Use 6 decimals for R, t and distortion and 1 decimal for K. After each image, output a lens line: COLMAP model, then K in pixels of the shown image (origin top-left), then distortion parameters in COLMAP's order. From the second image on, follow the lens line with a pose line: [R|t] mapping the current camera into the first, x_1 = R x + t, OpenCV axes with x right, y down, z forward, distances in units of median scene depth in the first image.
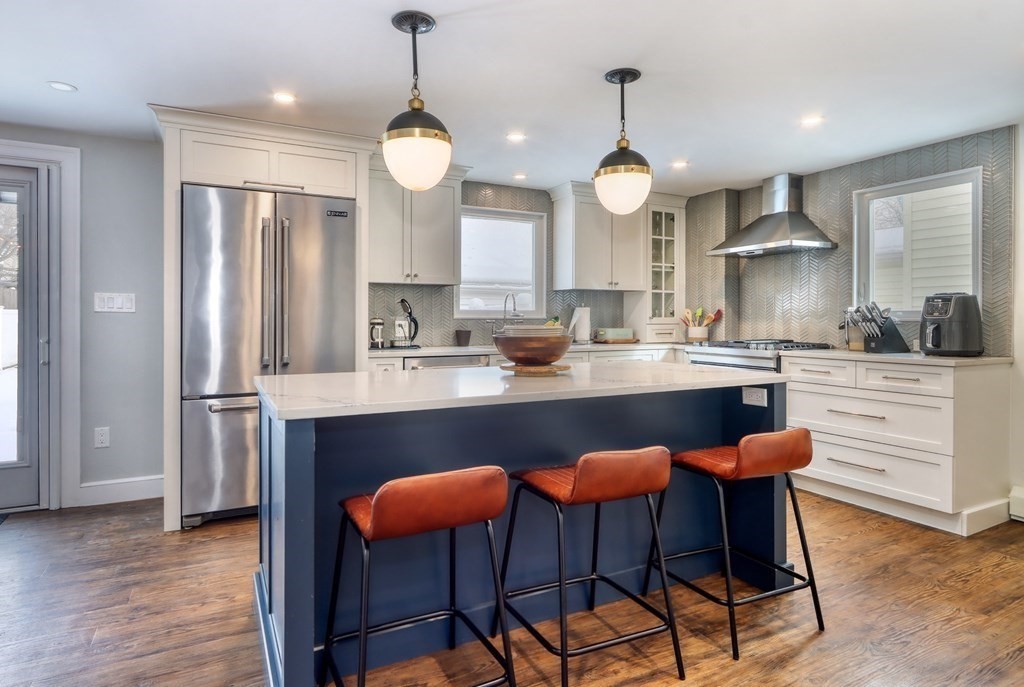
lens RADIAL K [[569.2, 0, 508.2], [0, 569.2, 317.4], [0, 0, 1]] dist [0.001016, -0.000158]
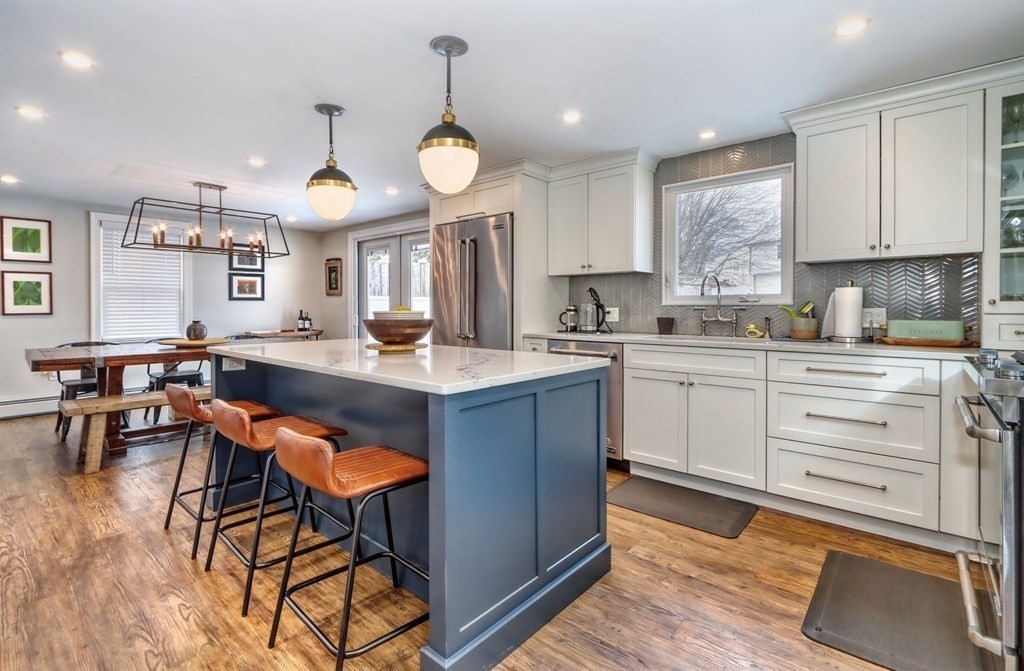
lens RADIAL K [[479.5, 0, 497.4], [0, 479.5, 308.6], [0, 0, 1]] dist [0.025355, -0.010832]
pose [[0.341094, 0.000727, -0.940029, 0.770632], [0.003707, 0.999991, 0.002119, 0.006606], [0.940022, -0.004208, 0.341088, 0.629883]]
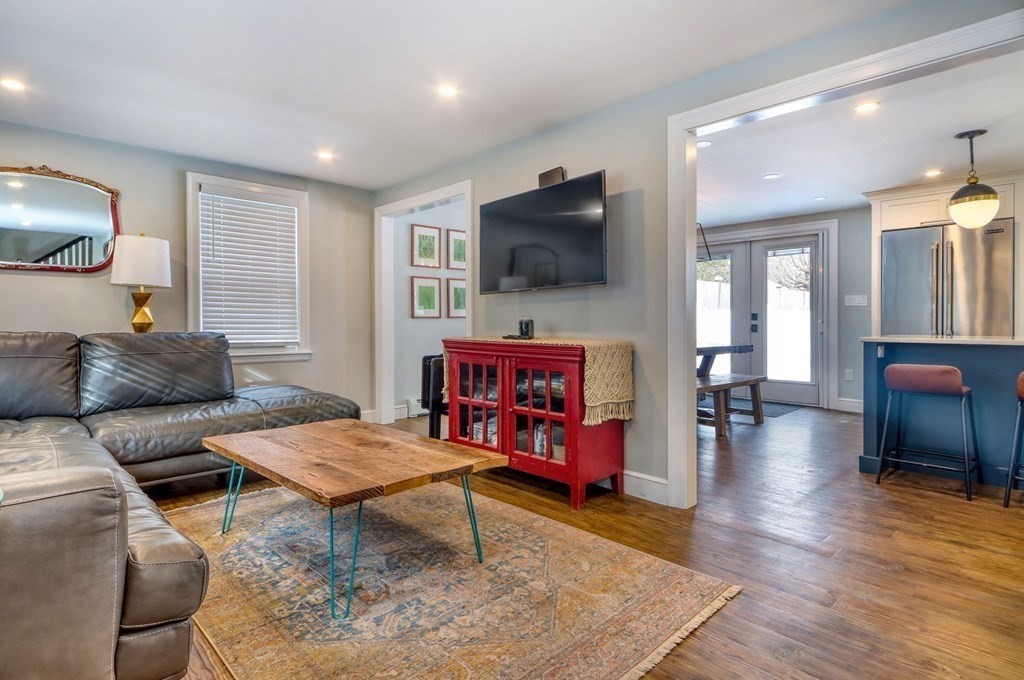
lens RADIAL K [[541.0, 0, 508.2], [0, 541.0, 325.7], [0, 0, 1]] dist [0.002761, 0.000218]
pose [[0.271733, 0.005578, -0.962357, 0.686381], [0.004643, 0.999964, 0.007107, 0.036912], [0.962362, -0.006399, 0.271697, -0.542213]]
